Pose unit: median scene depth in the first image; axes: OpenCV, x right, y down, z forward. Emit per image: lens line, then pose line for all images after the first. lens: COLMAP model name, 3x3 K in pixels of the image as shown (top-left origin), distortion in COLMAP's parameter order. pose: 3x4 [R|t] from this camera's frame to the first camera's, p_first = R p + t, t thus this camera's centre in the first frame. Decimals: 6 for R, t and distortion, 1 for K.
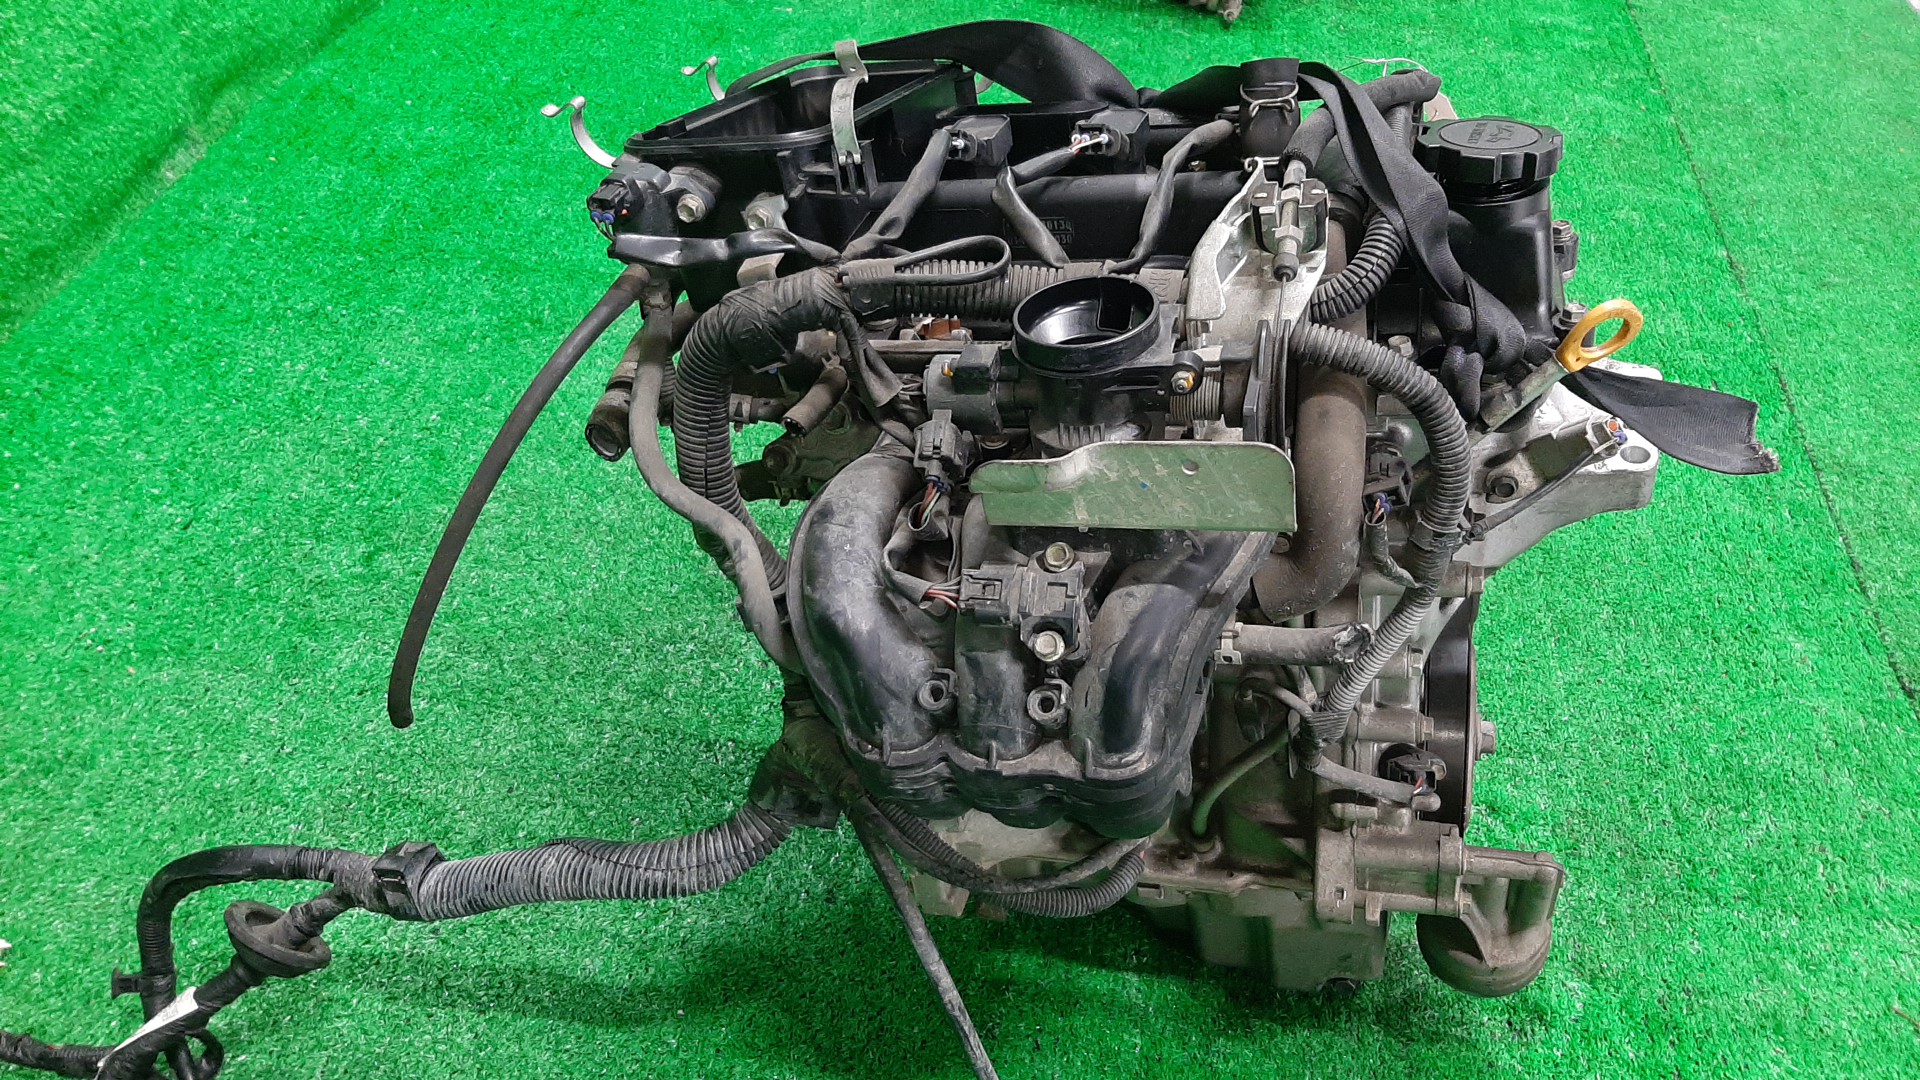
lens RADIAL K [[1539.7, 0, 960.0], [0, 1539.7, 540.0], [0, 0, 1]] dist [0.076998, -0.144420]
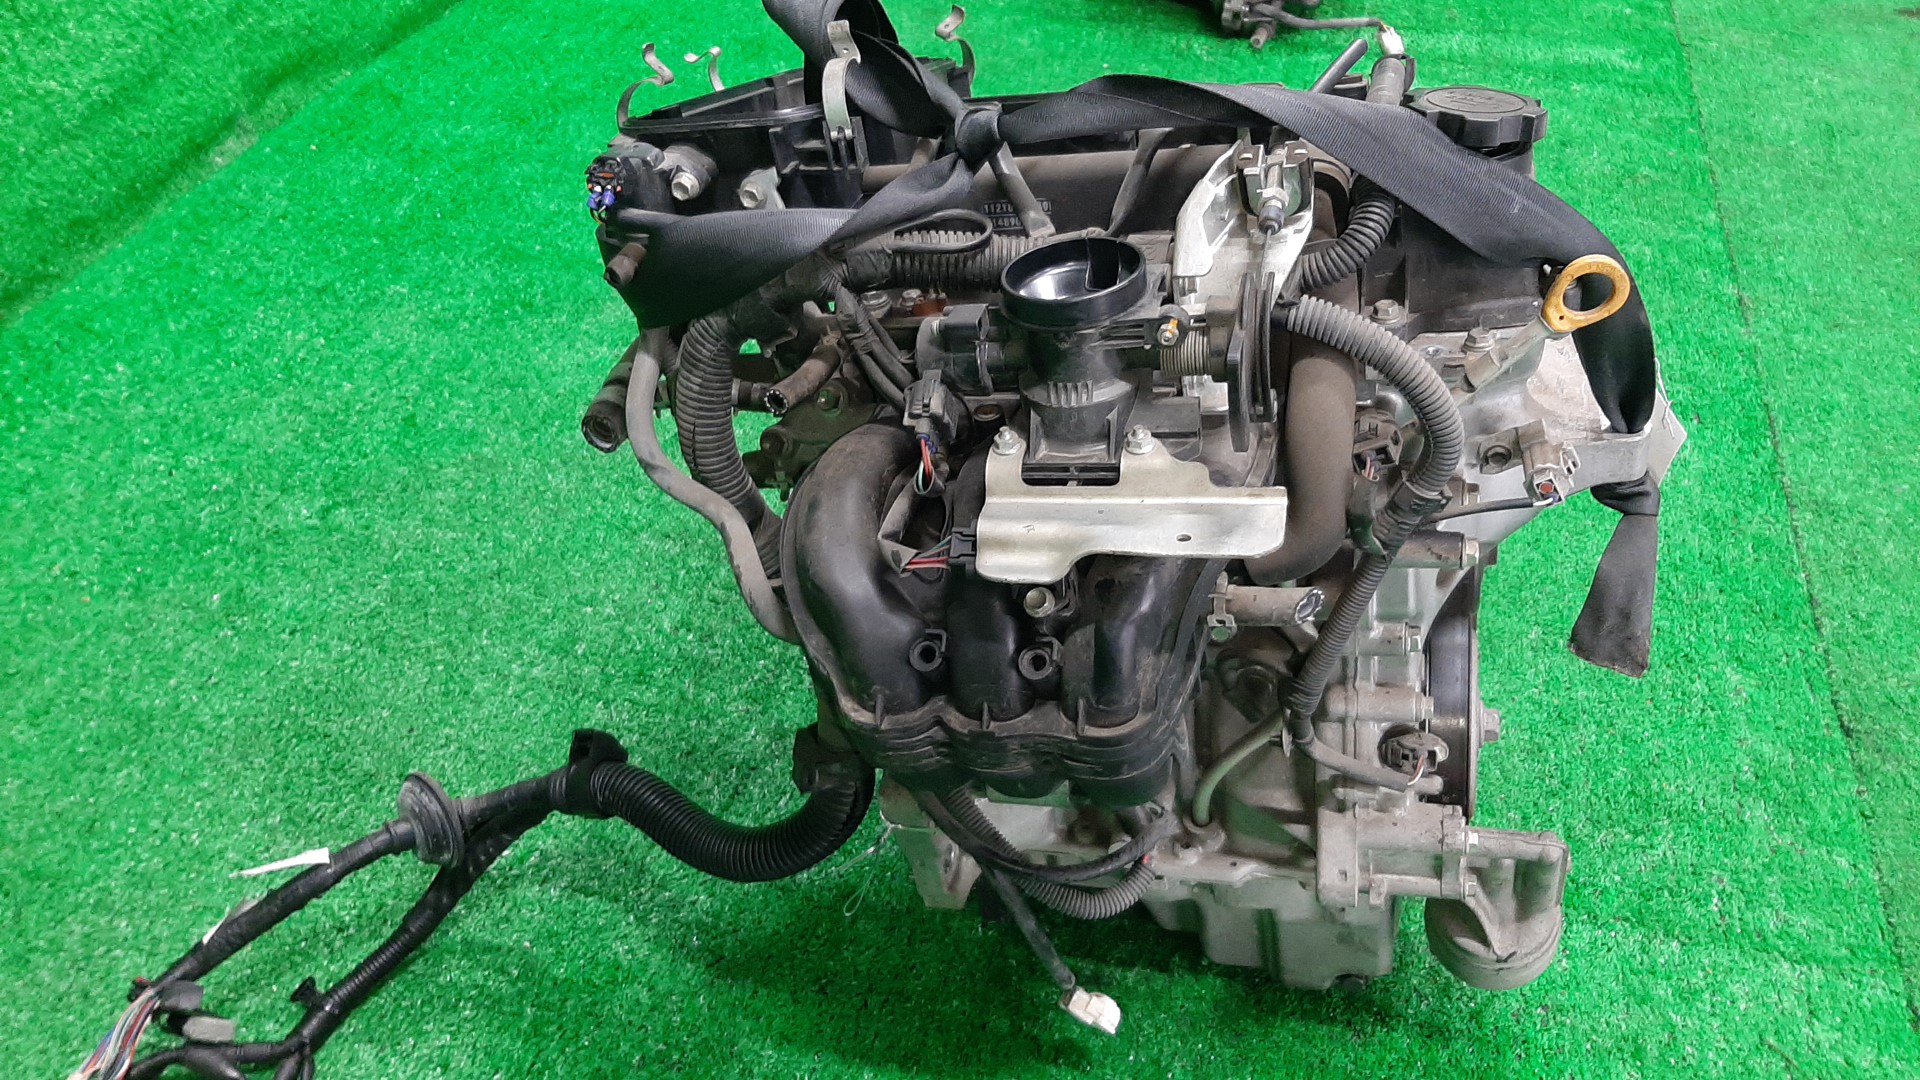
lens RADIAL K [[1539.7, 0, 960.0], [0, 1539.7, 540.0], [0, 0, 1]] dist [0.076998, -0.144420]
pose [[0.994565, 0.052919, -0.089670, 0.125631], [-0.055913, 0.997948, -0.031212, 0.035216], [0.087834, 0.036056, 0.995482, -0.008163]]
